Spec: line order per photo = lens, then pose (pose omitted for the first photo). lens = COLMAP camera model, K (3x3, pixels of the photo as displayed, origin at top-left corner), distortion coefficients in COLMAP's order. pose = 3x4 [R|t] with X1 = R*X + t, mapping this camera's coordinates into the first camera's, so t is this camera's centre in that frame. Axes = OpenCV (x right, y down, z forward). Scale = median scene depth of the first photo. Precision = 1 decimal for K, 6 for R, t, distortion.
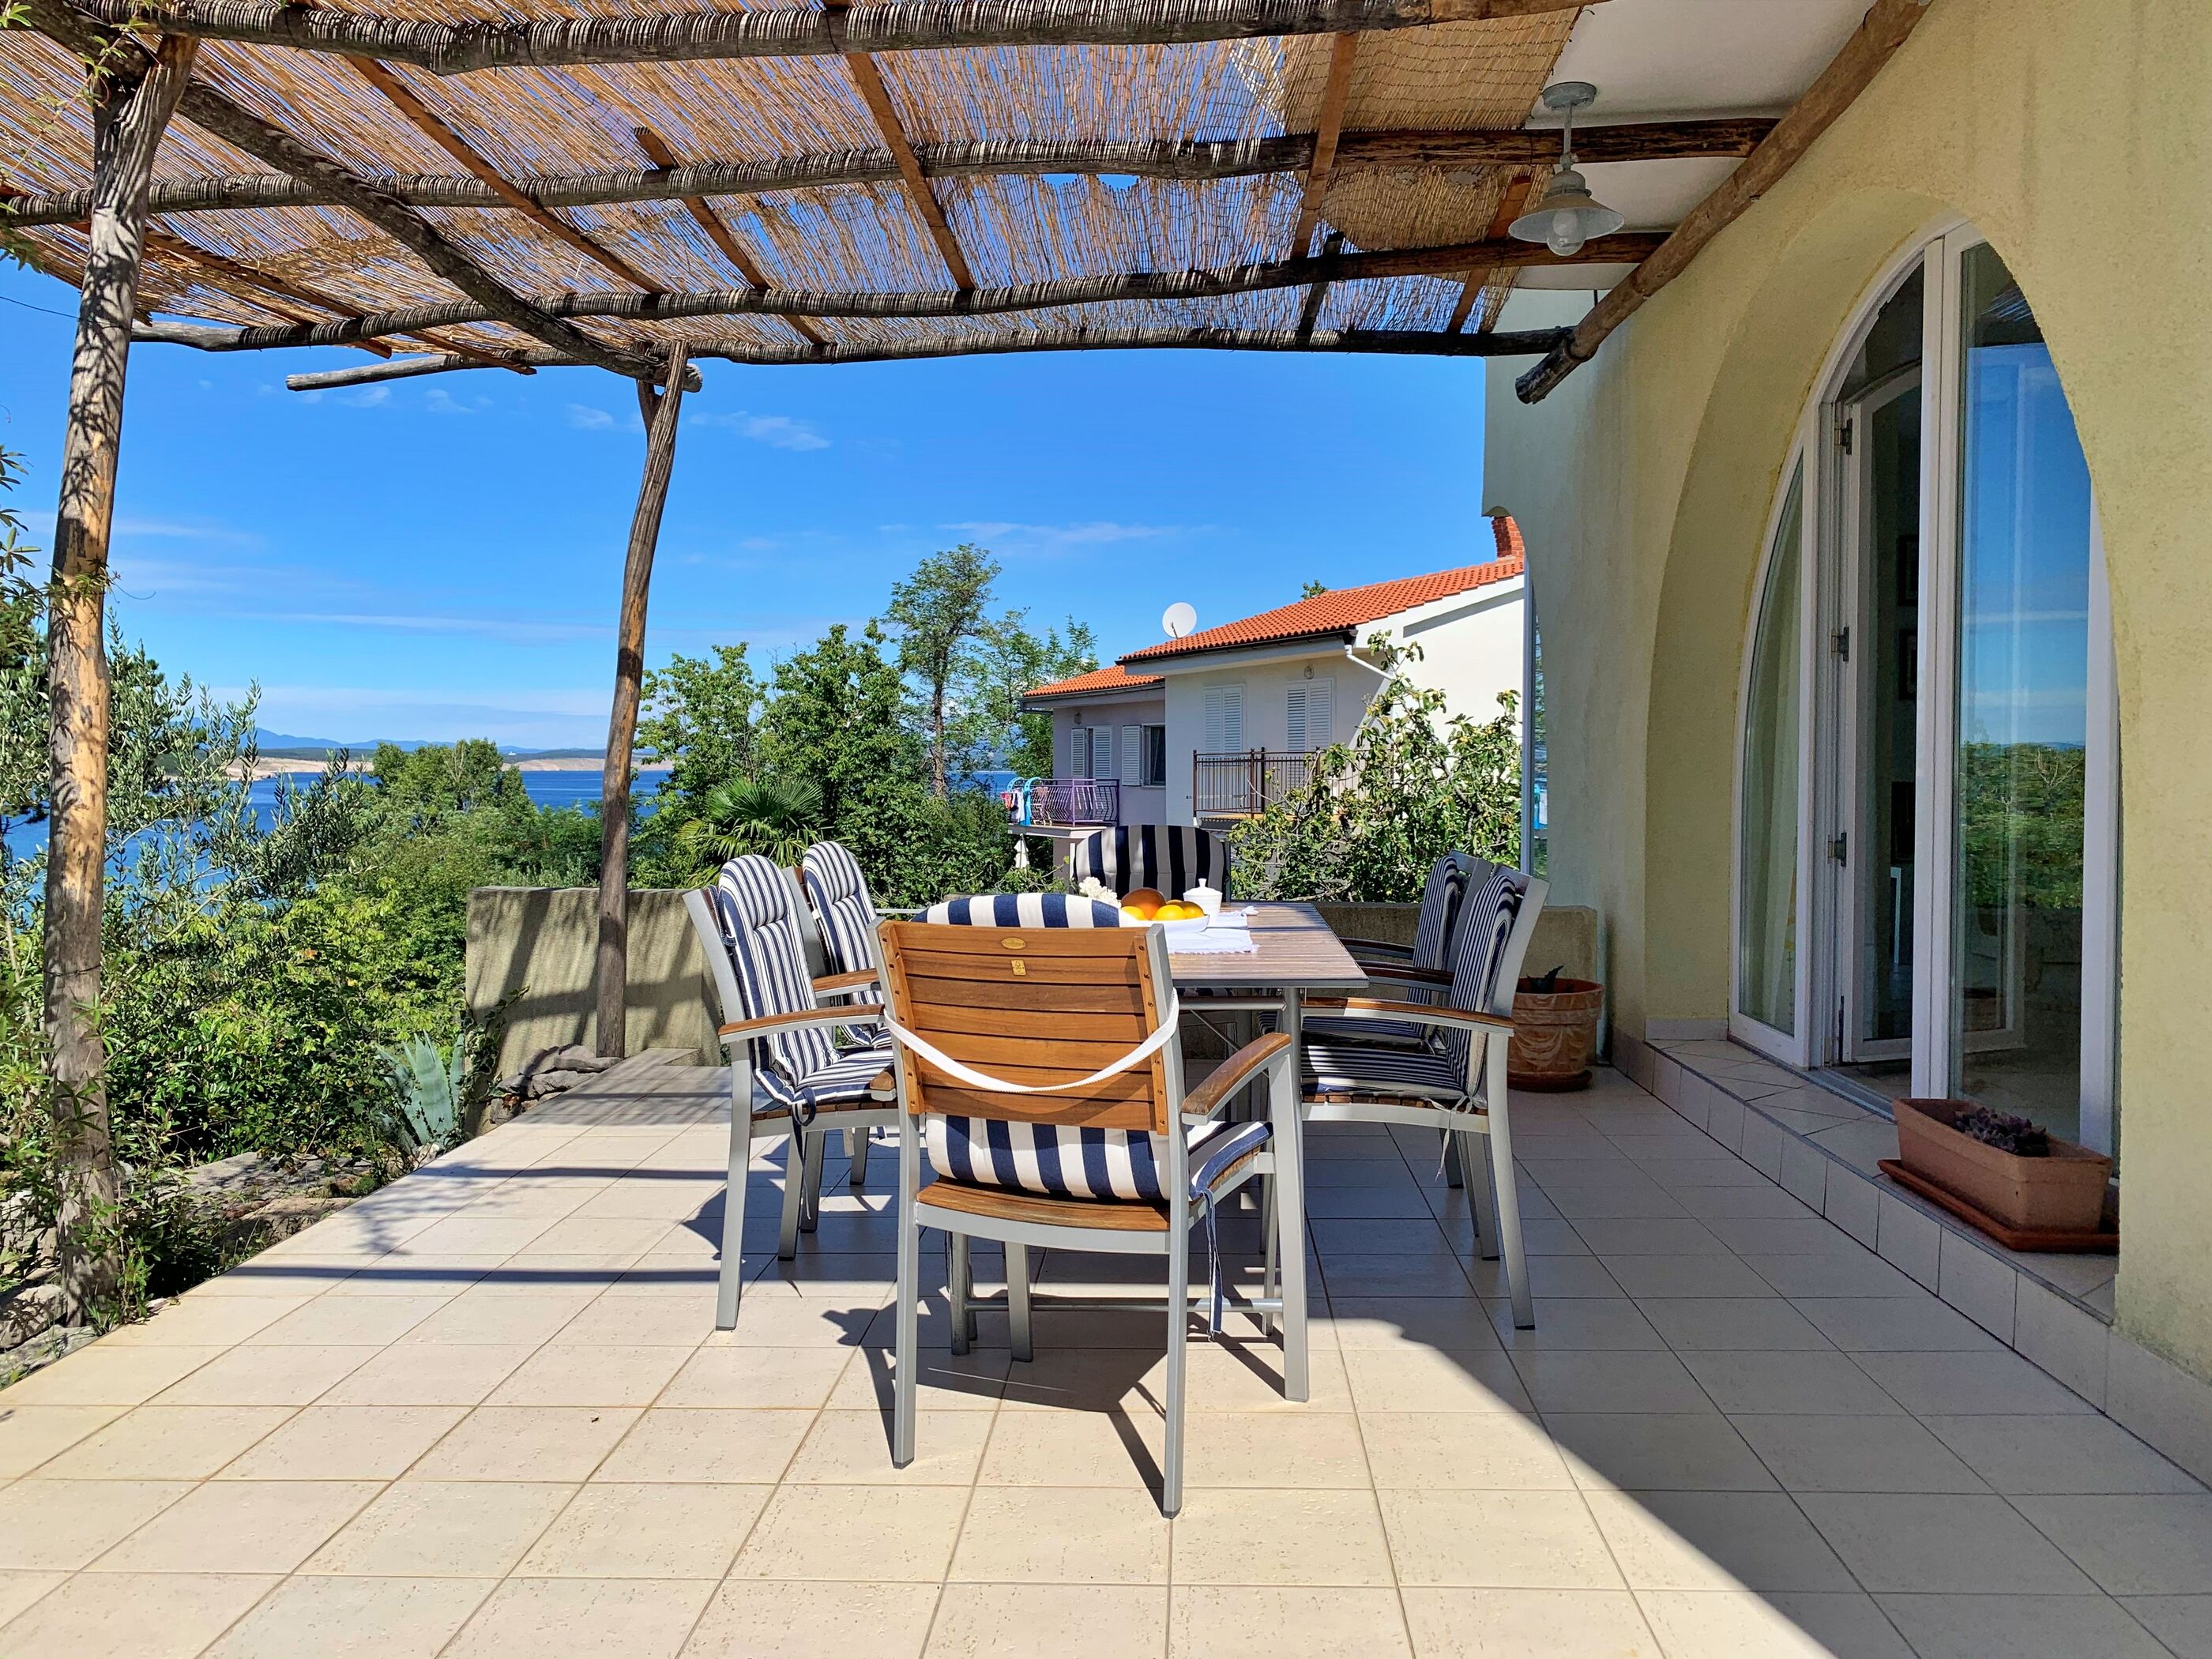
lens RADIAL K [[1641.6, 0, 1059.4], [0, 1641.6, 836.5], [0, 0, 1]] dist [0.080532, 0.003306]
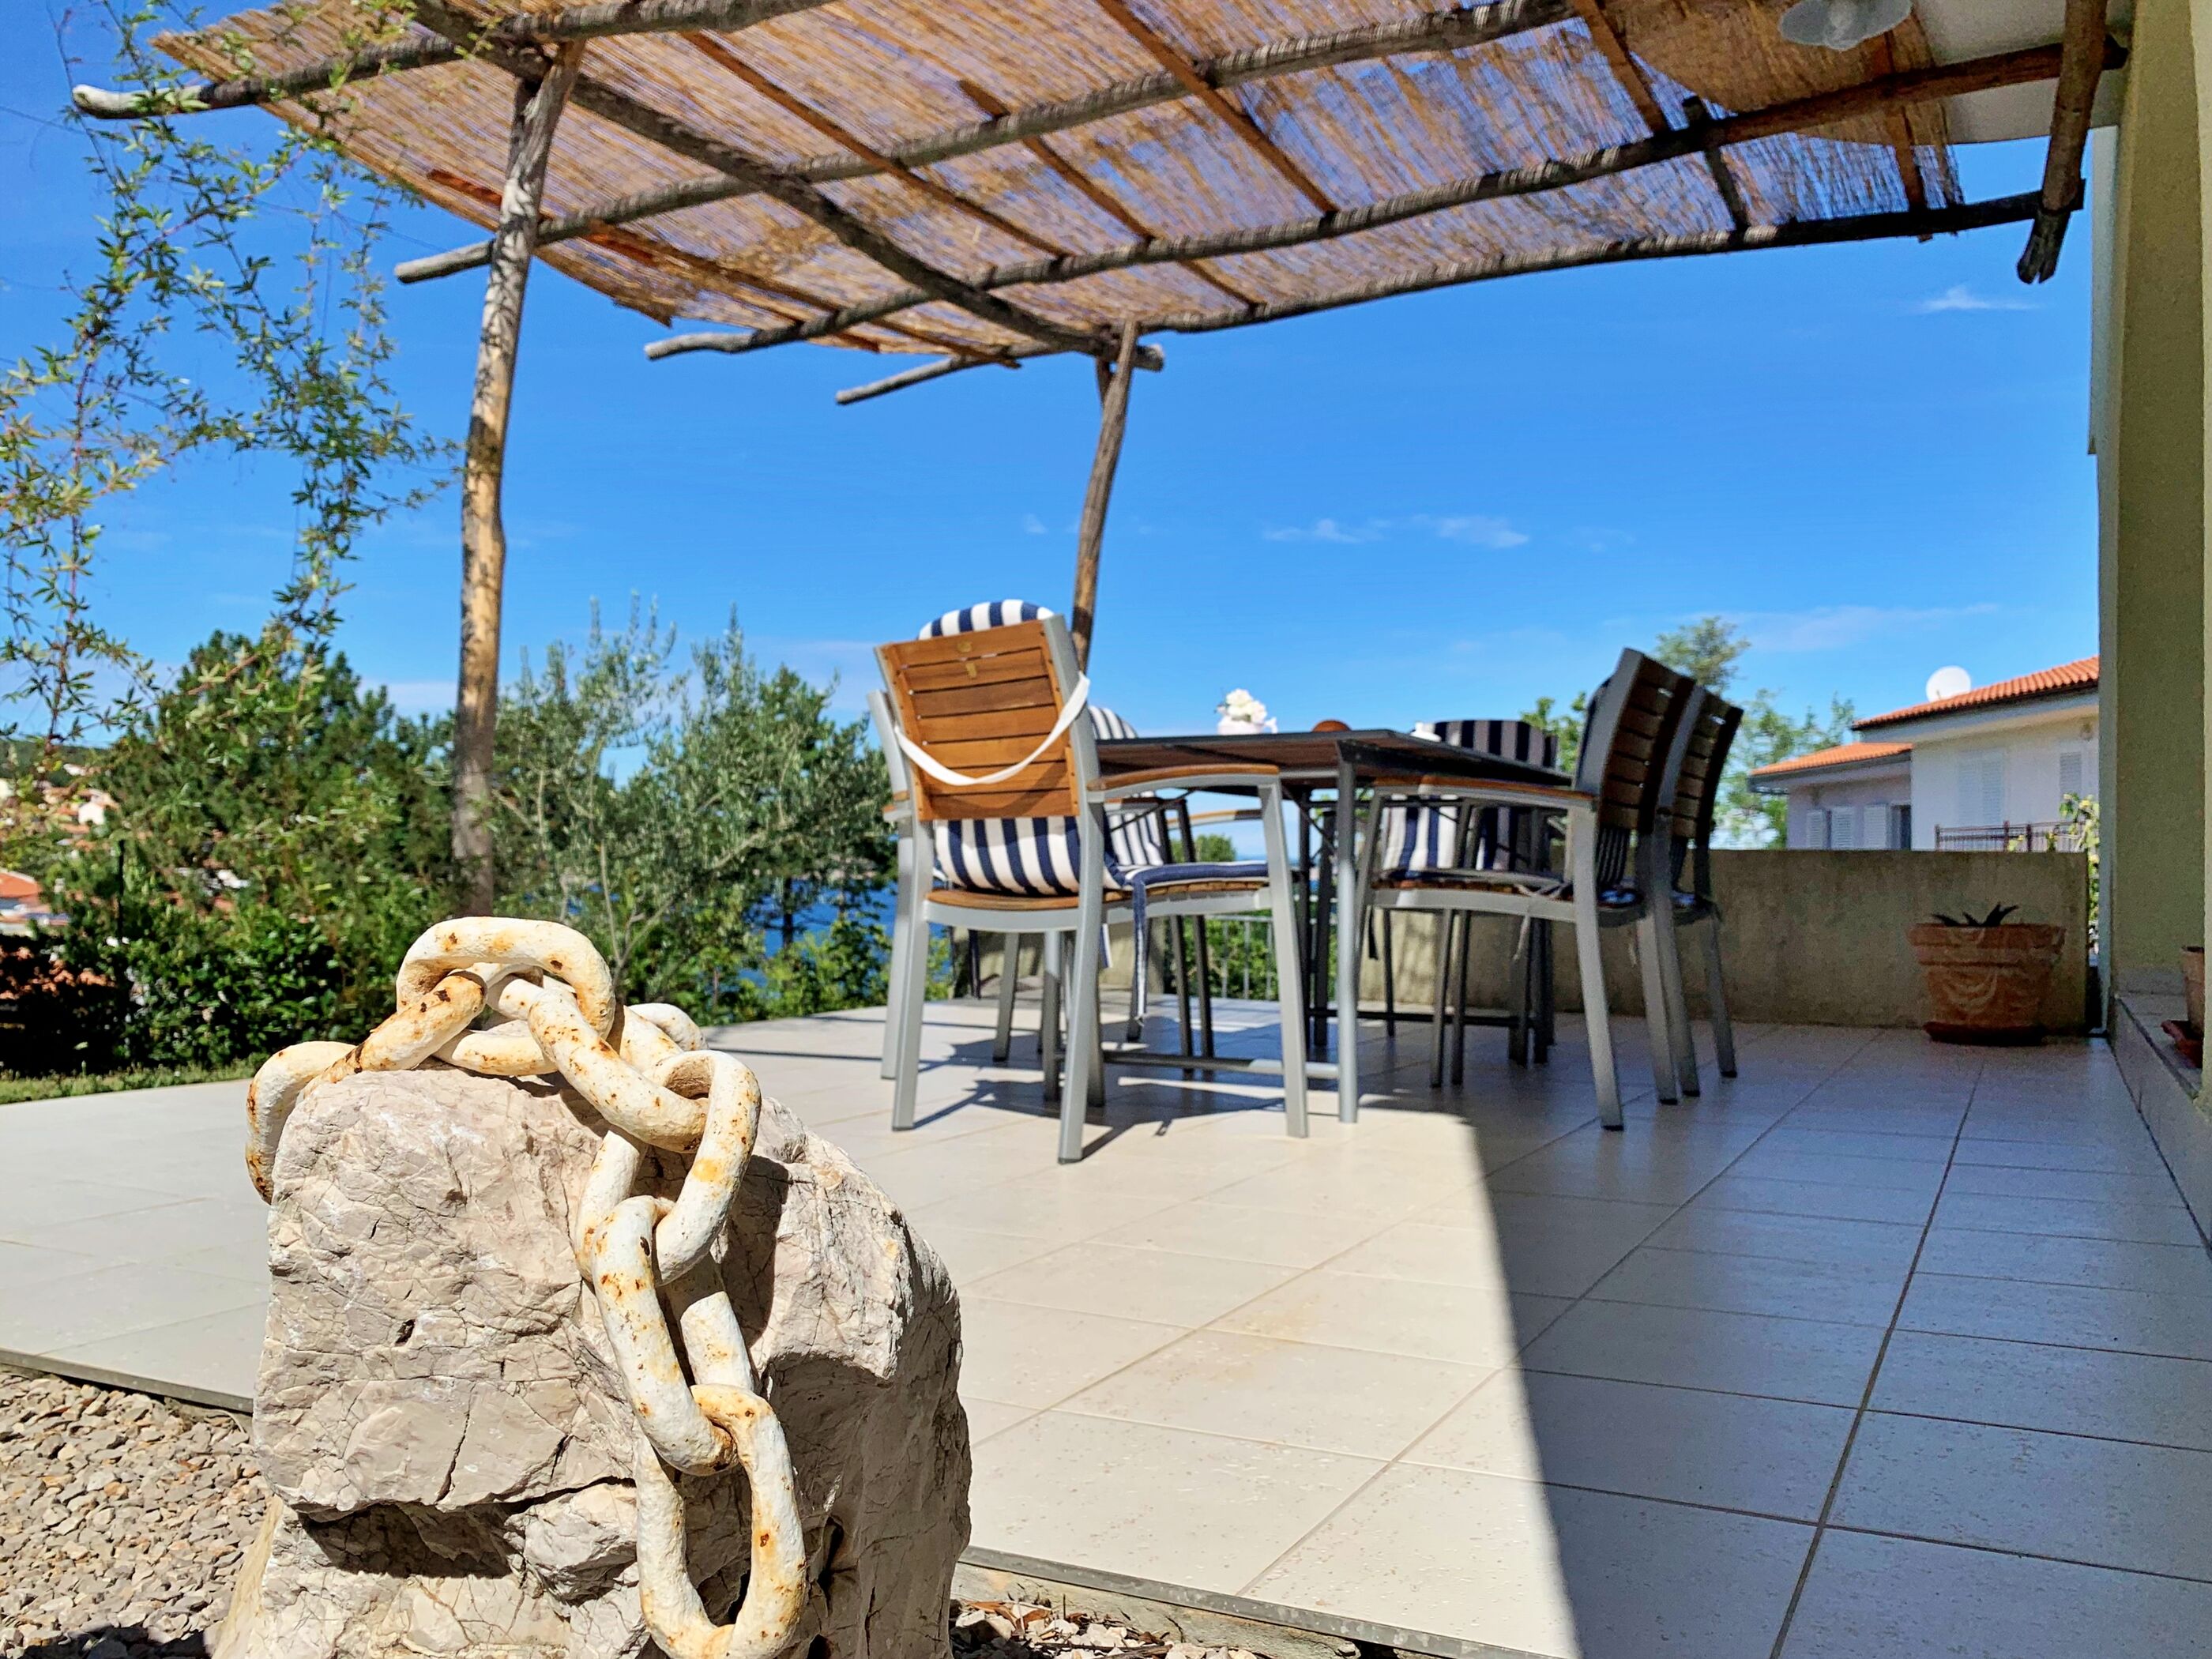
lens RADIAL K [[1702.7, 0, 1105.9], [0, 1702.7, 826.6], [0, 0, 1]] dist [0.092202, -0.097797]
pose [[0.927208, 0.012526, -0.374337, 0.221587], [-0.033791, 0.998162, -0.050297, 0.108043], [0.373020, 0.059285, 0.925927, -0.016419]]
